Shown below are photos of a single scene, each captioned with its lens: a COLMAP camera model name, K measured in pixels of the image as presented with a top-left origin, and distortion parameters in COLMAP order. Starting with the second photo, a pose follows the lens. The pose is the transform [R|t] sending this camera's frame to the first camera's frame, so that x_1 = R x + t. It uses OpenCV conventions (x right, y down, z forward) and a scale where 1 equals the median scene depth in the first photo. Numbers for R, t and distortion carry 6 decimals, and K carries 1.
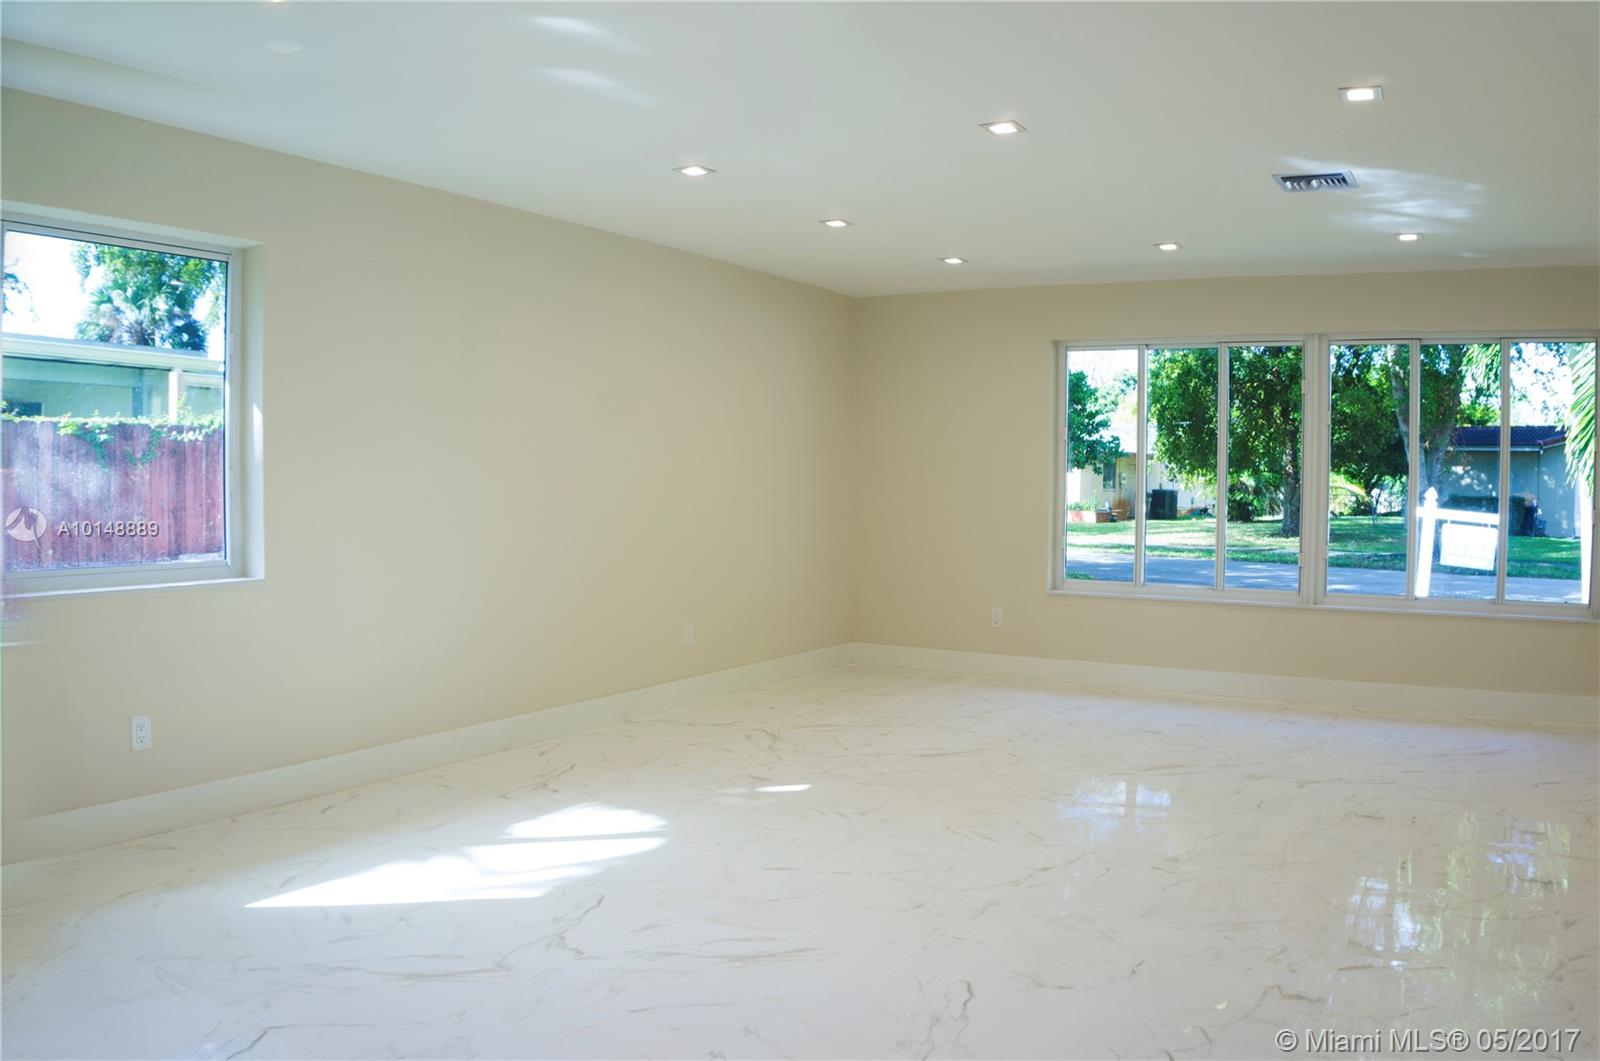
lens RADIAL K [[1110.9, 0, 800.0], [0, 1110.9, 530.5], [0, 0, 1]] dist [-0.214229, 0.065632]
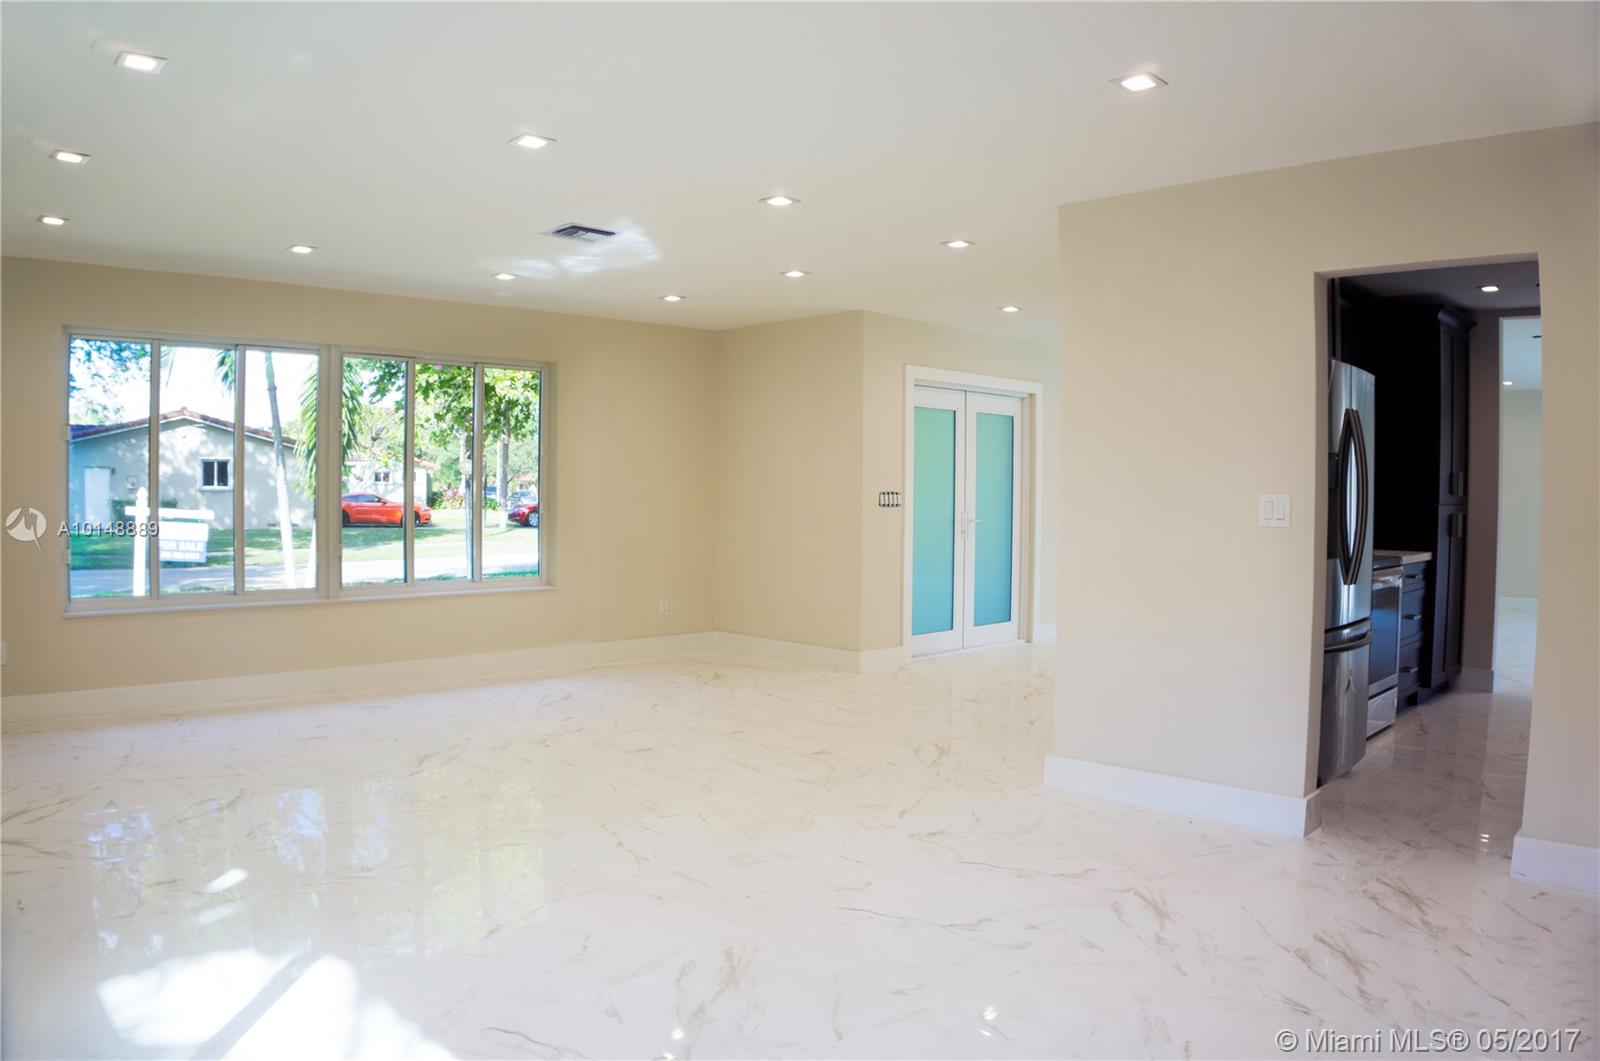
lens RADIAL K [[1110.9, 0, 800.0], [0, 1110.9, 530.5], [0, 0, 1]] dist [-0.214229, 0.065632]
pose [[0.253795, -0.044476, 0.966235, -0.666407], [0.038859, 0.998605, 0.035760, -0.032294], [-0.966477, 0.028471, 0.255169, 0.436780]]
